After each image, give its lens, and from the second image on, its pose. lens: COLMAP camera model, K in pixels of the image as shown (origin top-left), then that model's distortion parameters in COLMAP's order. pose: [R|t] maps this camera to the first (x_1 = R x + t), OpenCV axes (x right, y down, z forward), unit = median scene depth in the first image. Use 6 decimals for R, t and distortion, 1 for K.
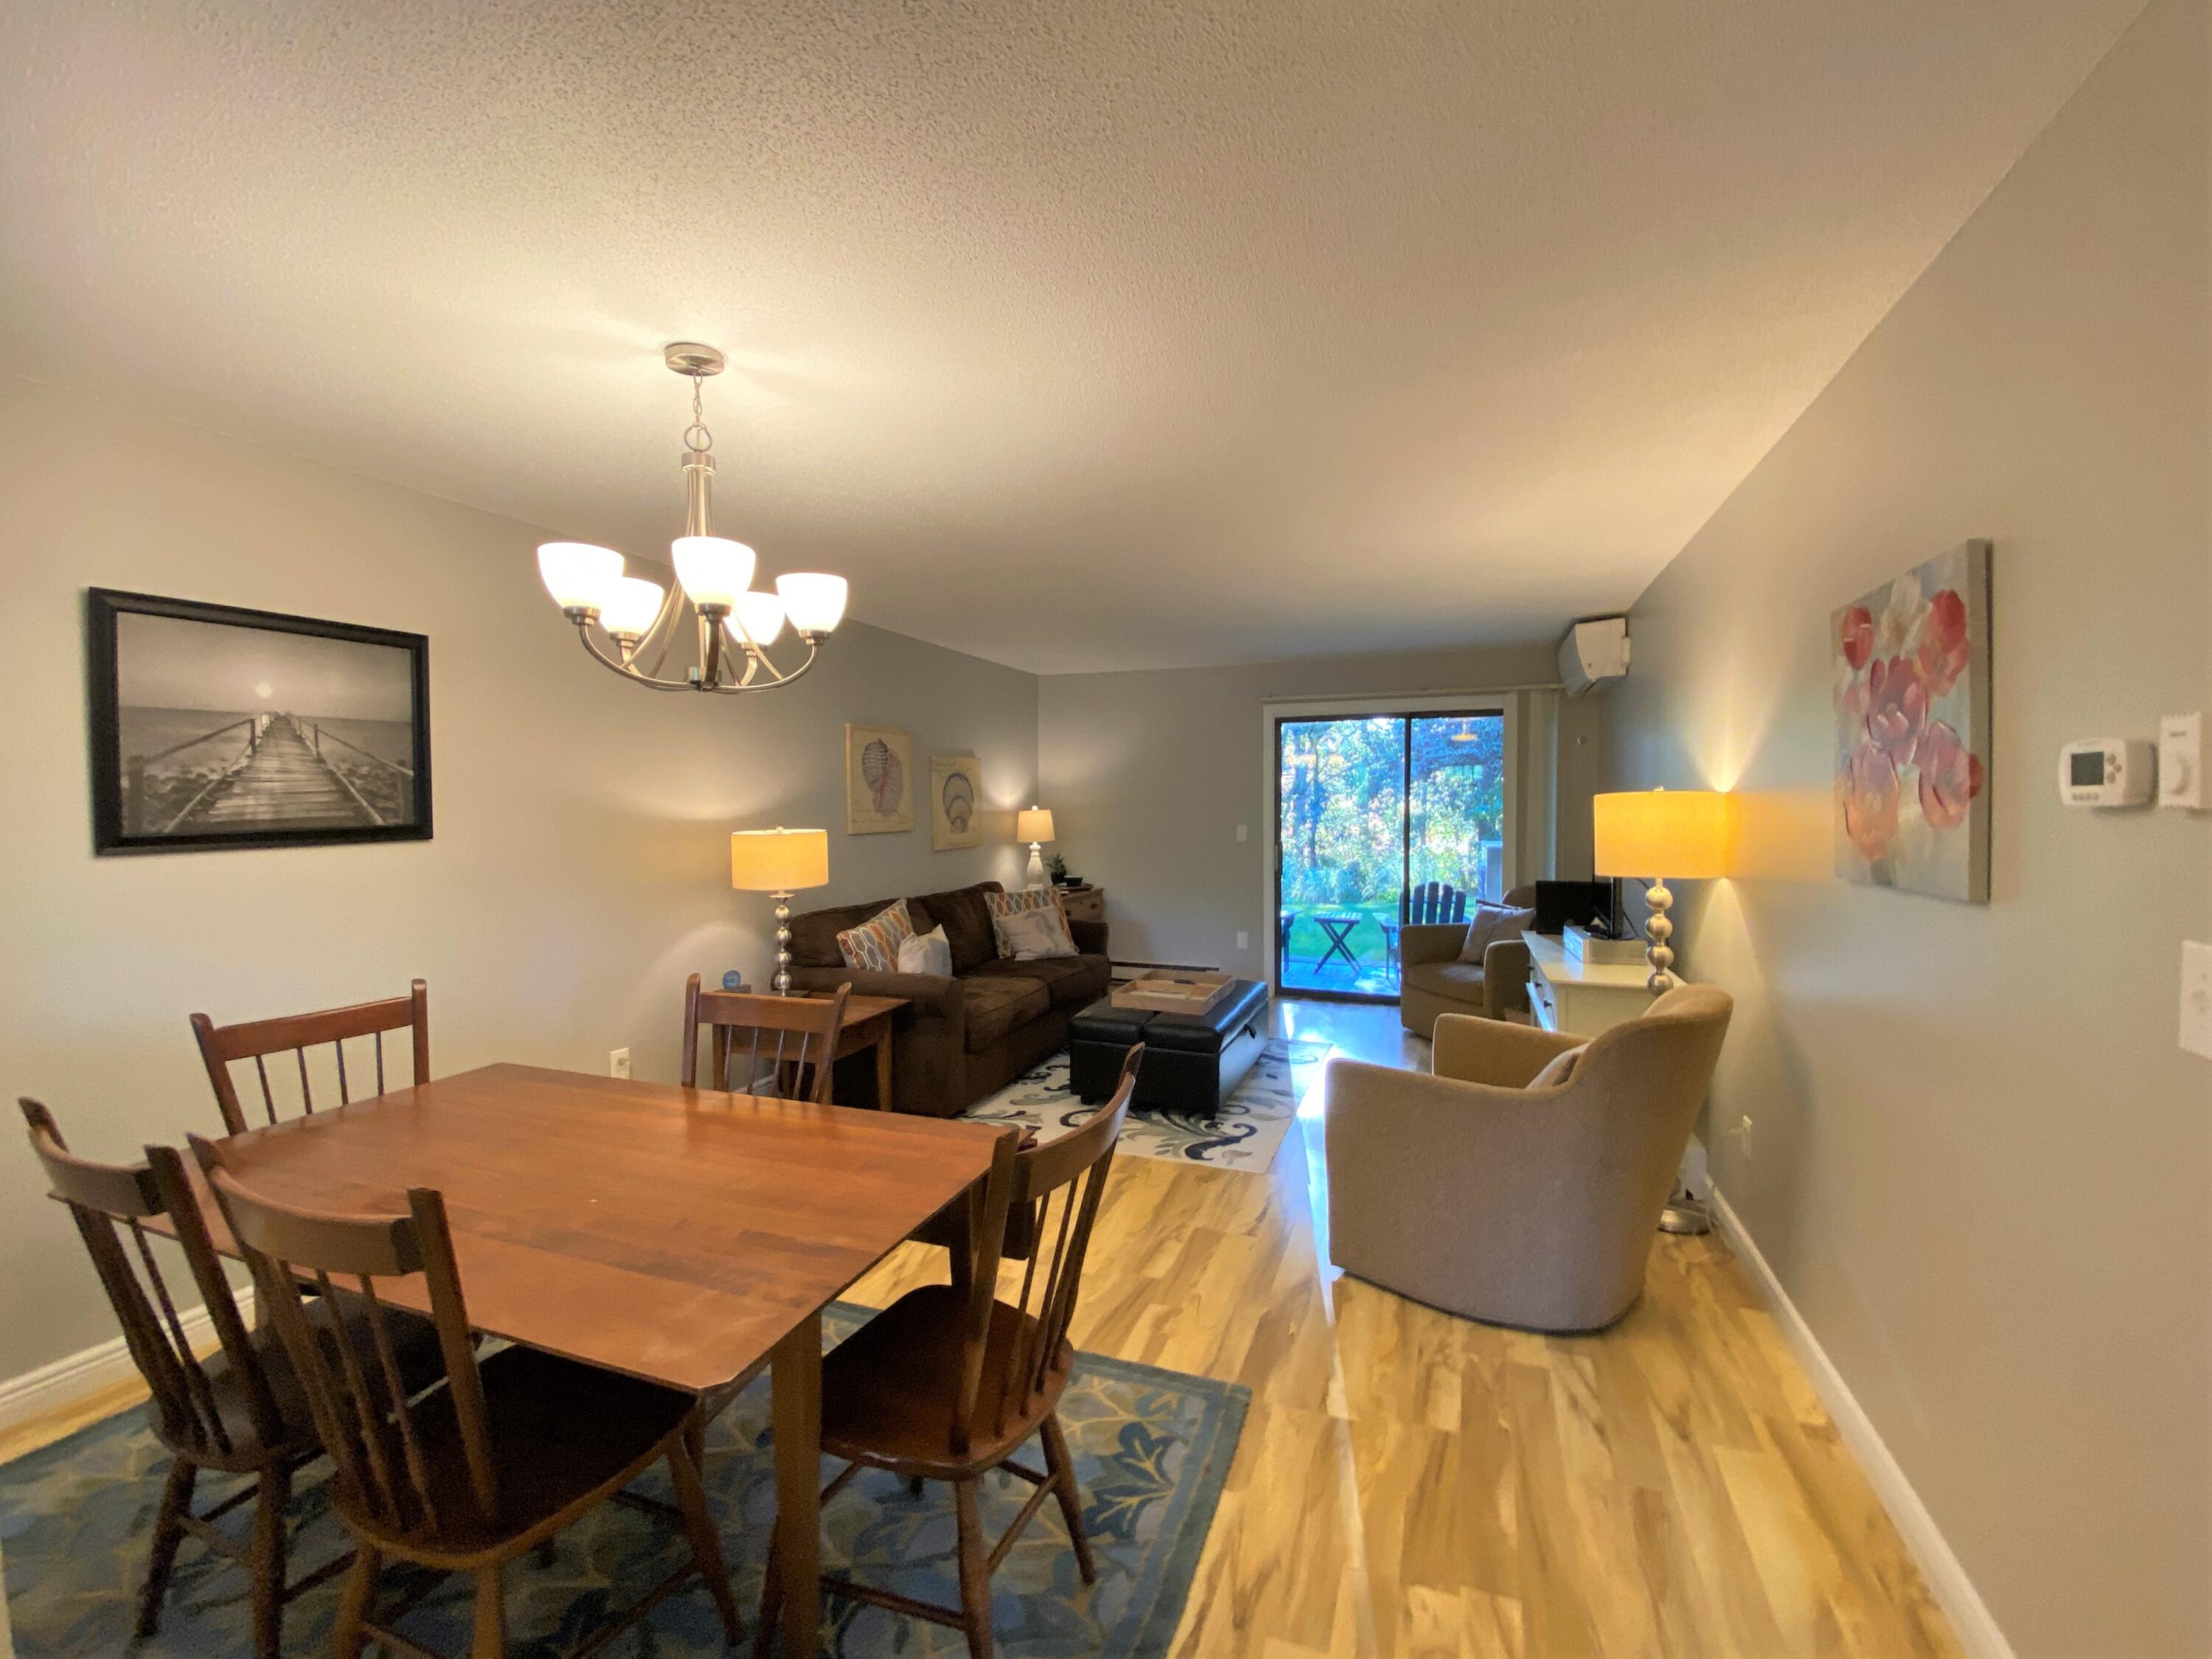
lens RADIAL K [[899.1, 0, 1110.6], [0, 899.1, 821.1], [0, 0, 1]] dist [0.028272, -0.030958]
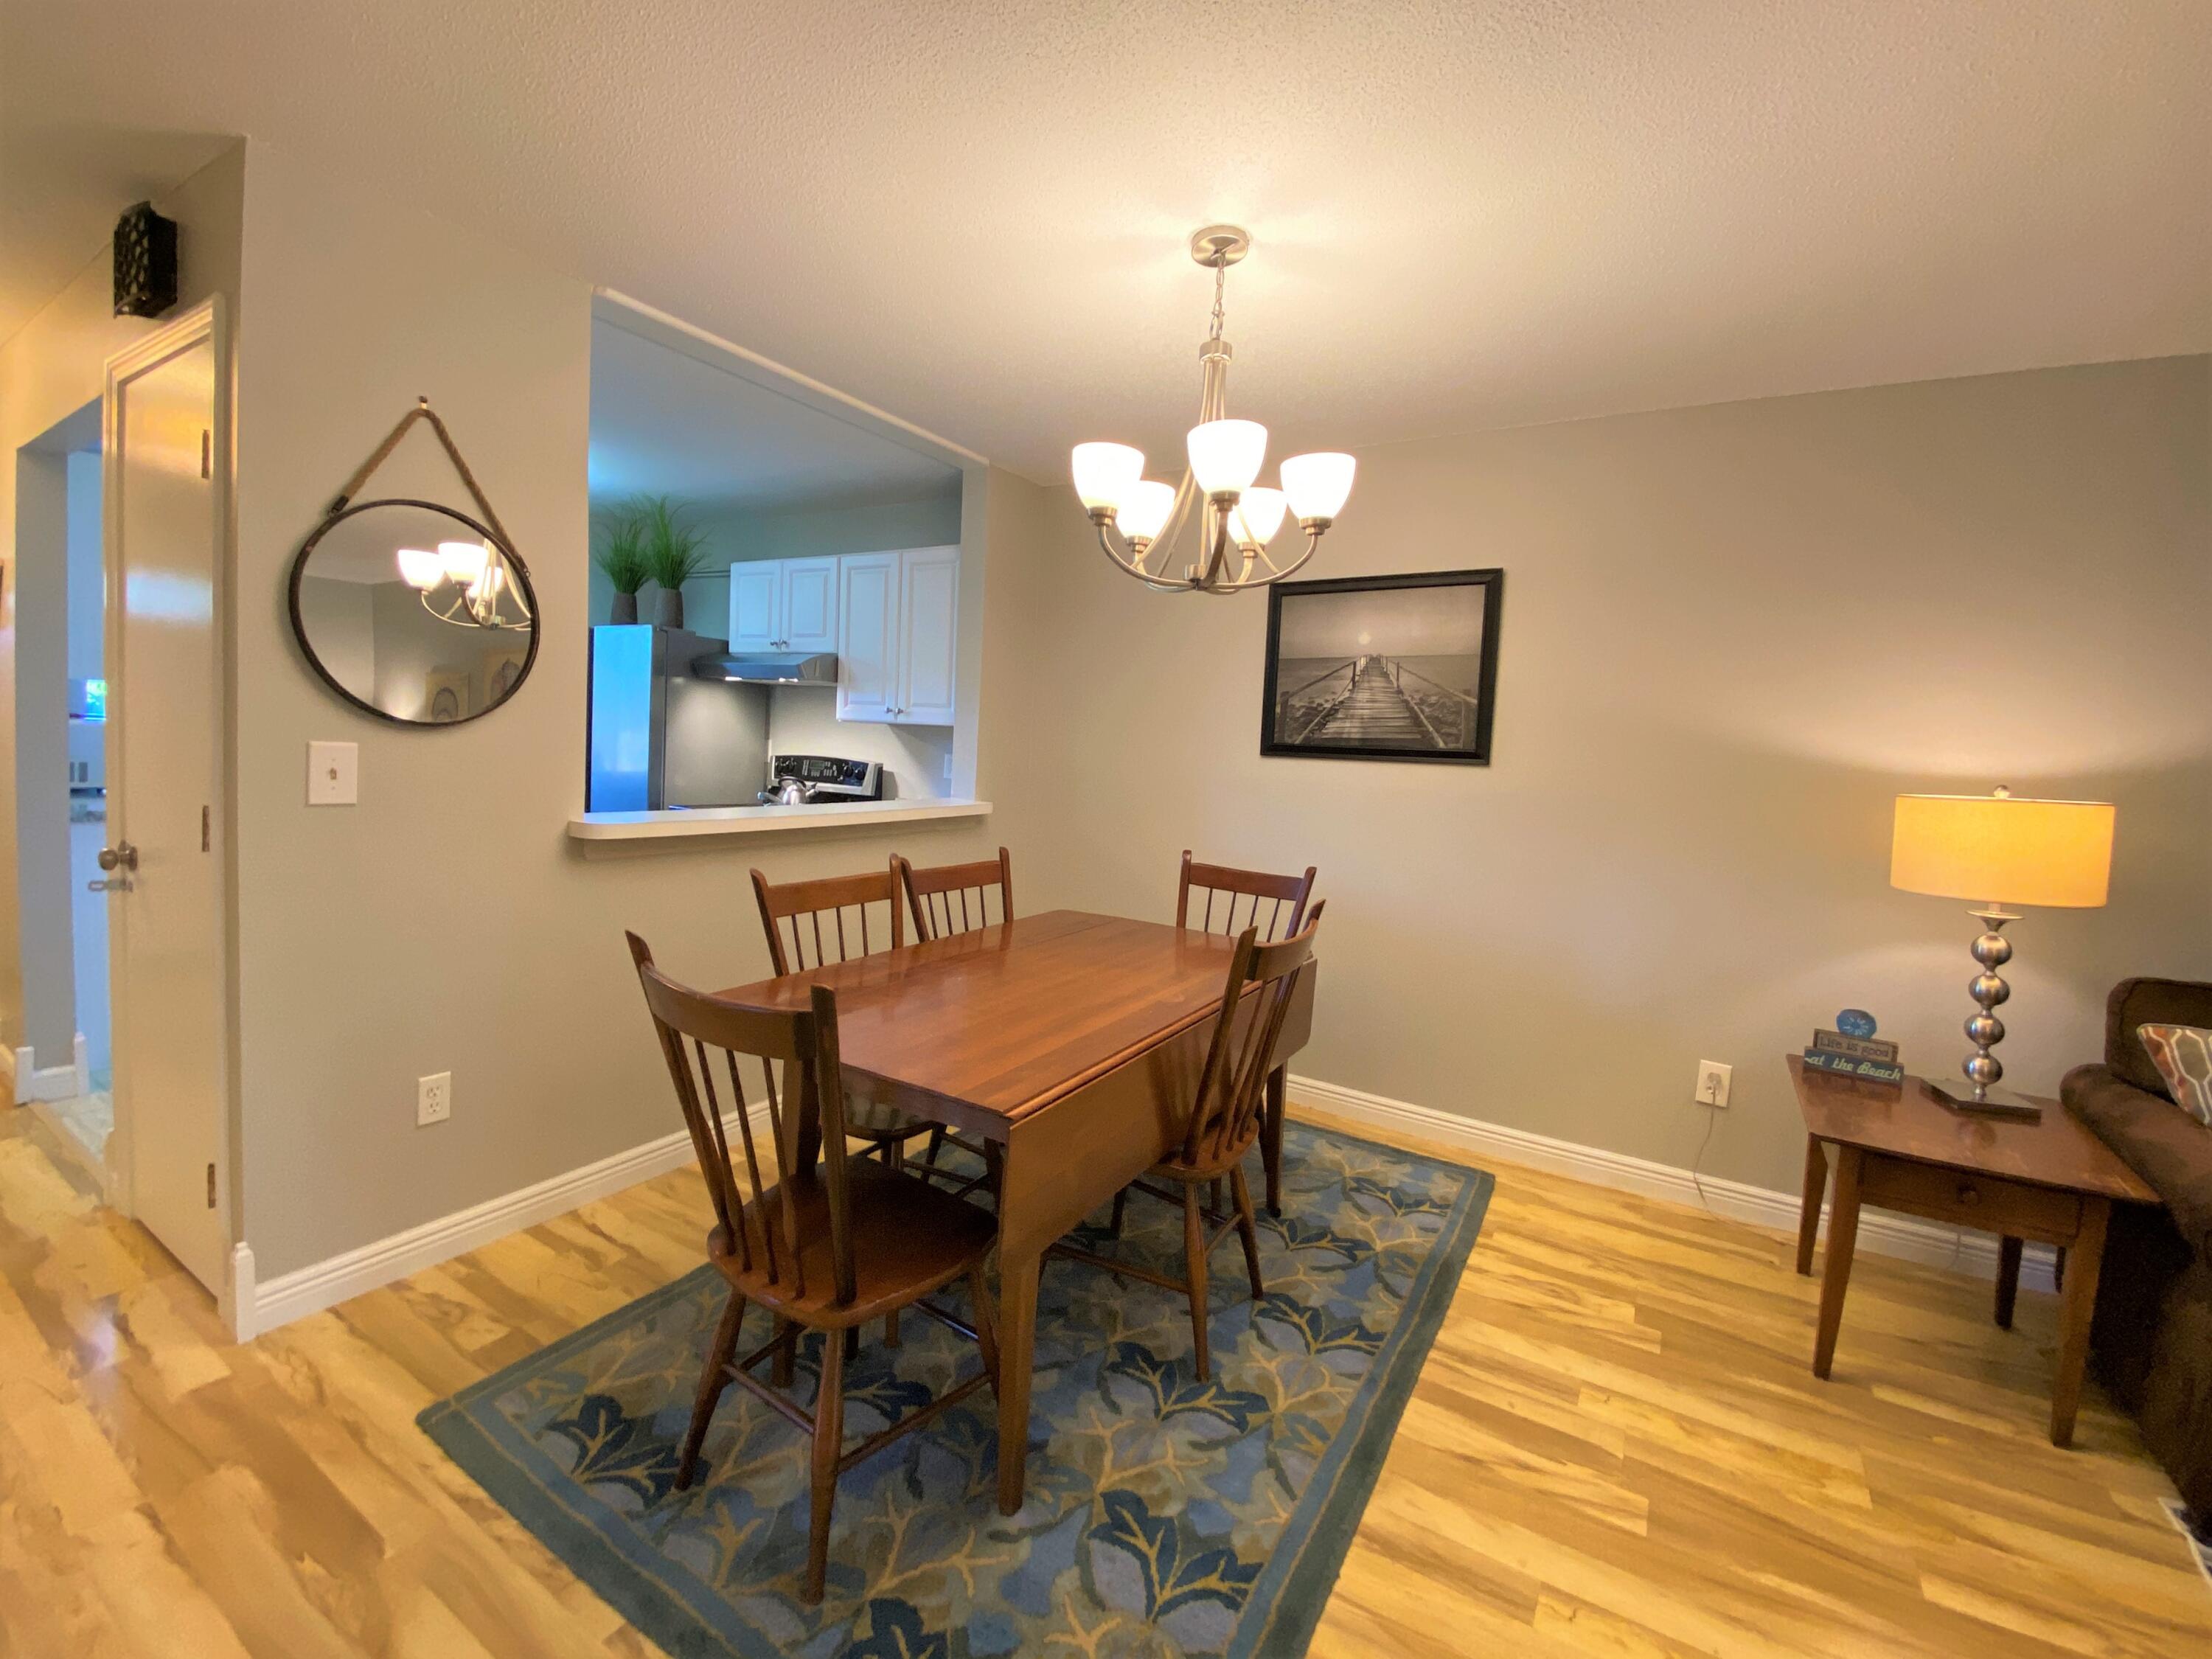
lens RADIAL K [[953.2, 0, 1084.8], [0, 953.2, 802.6], [0, 0, 1]] dist [0.036258, -0.025051]
pose [[-0.196715, 0.056412, -0.978836, 0.337142], [-0.072151, 0.994804, 0.071832, 0.013318], [0.977802, 0.084754, -0.191623, 0.603463]]
